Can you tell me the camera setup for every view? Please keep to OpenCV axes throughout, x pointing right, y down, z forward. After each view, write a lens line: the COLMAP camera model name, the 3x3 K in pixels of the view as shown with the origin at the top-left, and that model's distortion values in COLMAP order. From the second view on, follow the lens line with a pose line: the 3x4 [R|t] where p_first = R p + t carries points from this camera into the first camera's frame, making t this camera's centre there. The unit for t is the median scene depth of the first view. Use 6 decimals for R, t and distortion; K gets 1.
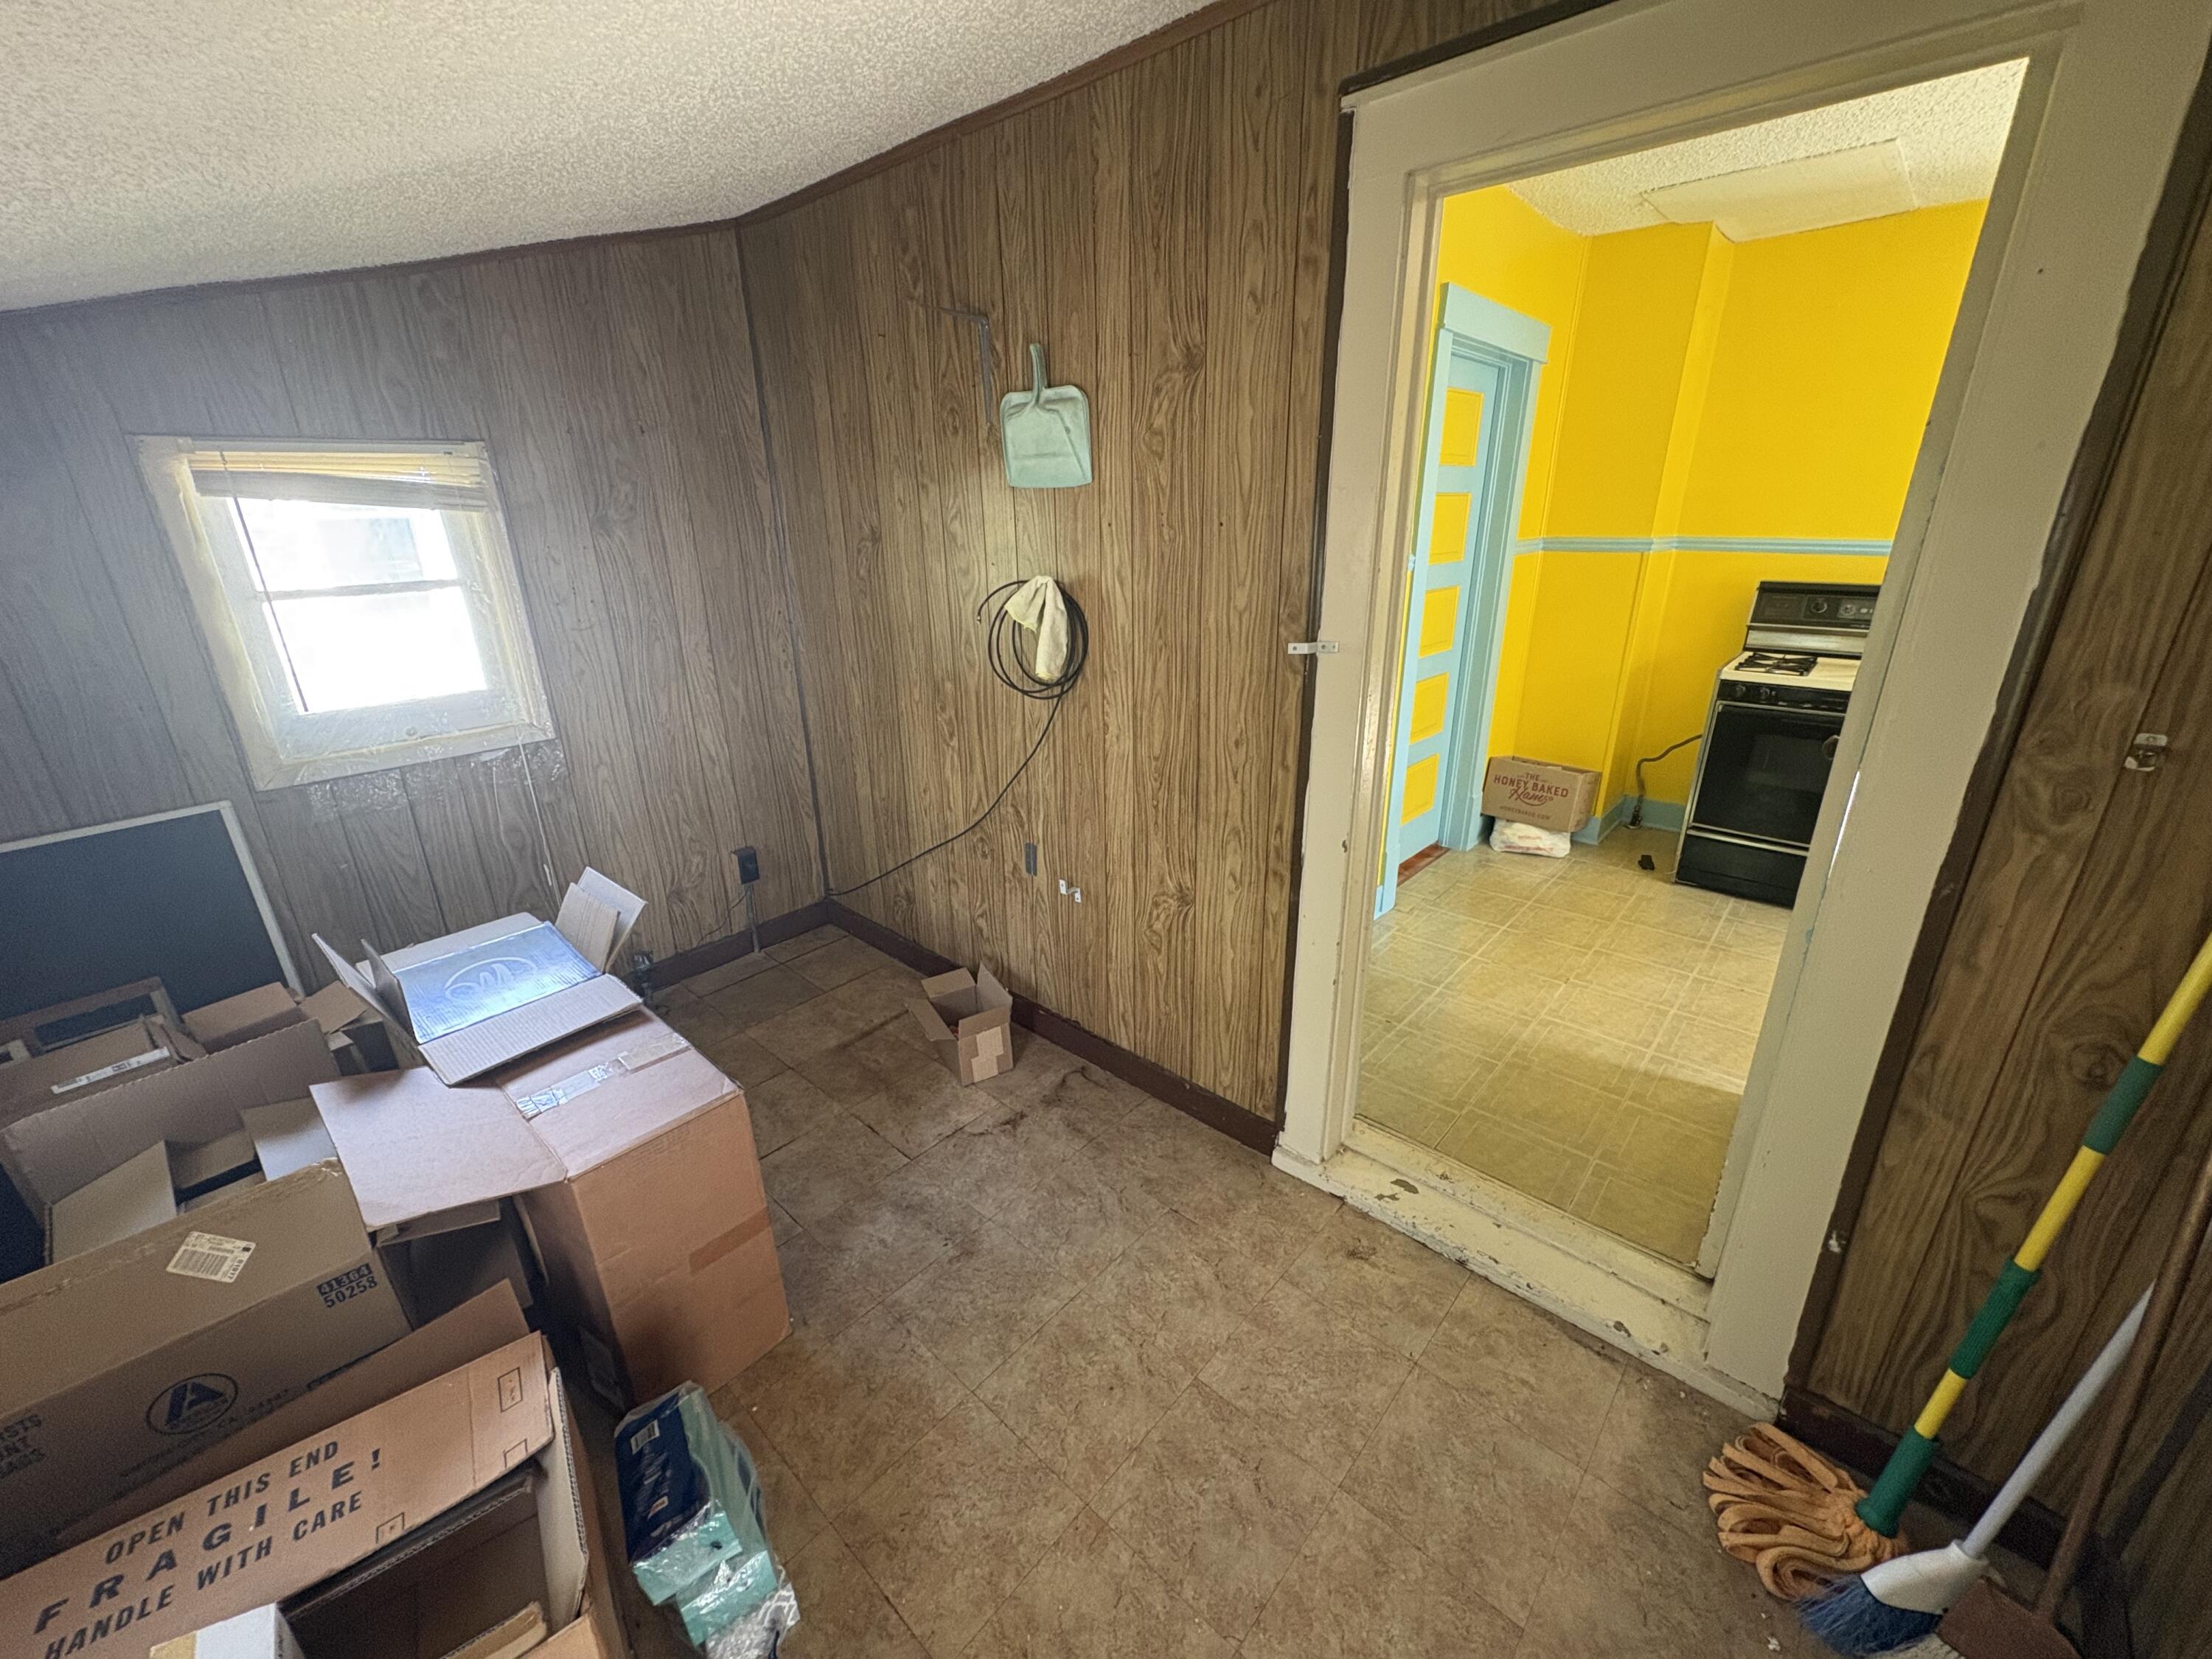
lens RADIAL K [[879.8, 0, 1106.0], [0, 879.8, 829.5], [0, 0, 1]] dist [-0.000978, 0.000290]
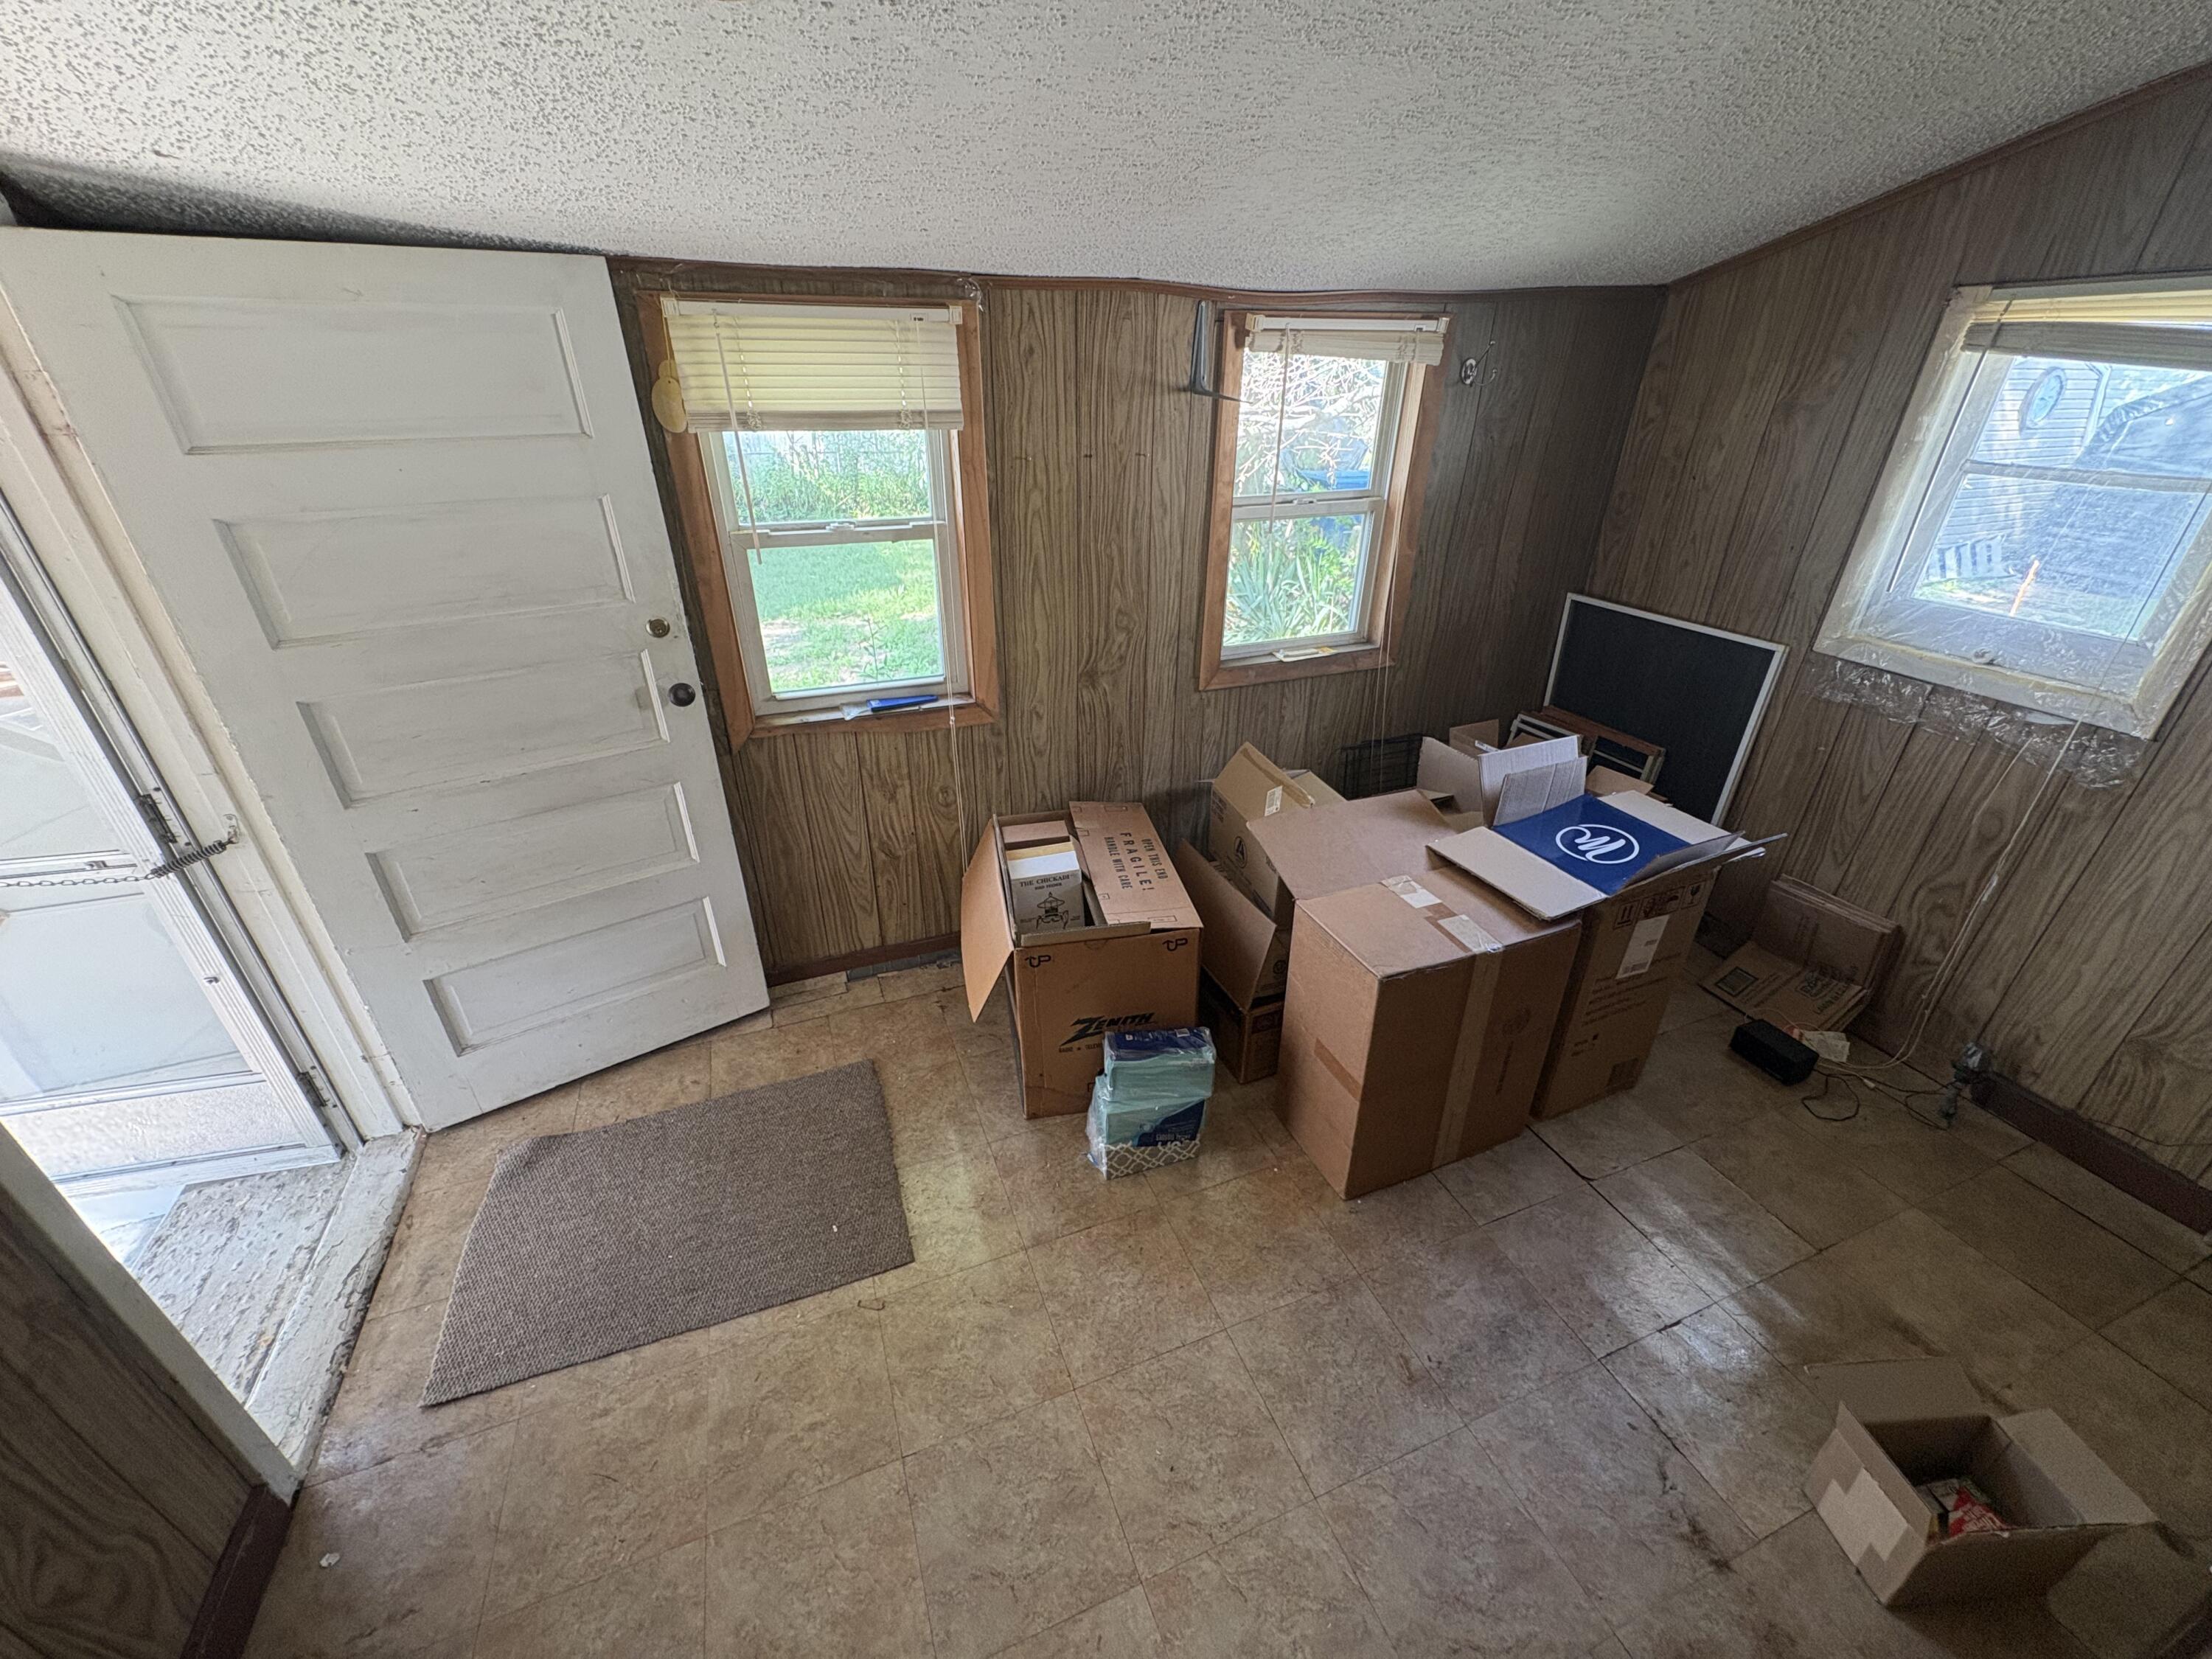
lens RADIAL K [[879.8, 0, 1106.0], [0, 879.8, 829.5], [0, 0, 1]] dist [-0.000978, 0.000290]
pose [[-0.441744, 0.435854, -0.784151, 0.422977], [-0.308416, 0.747005, 0.588951, -0.310197], [0.842462, 0.502011, -0.195561, 0.770830]]
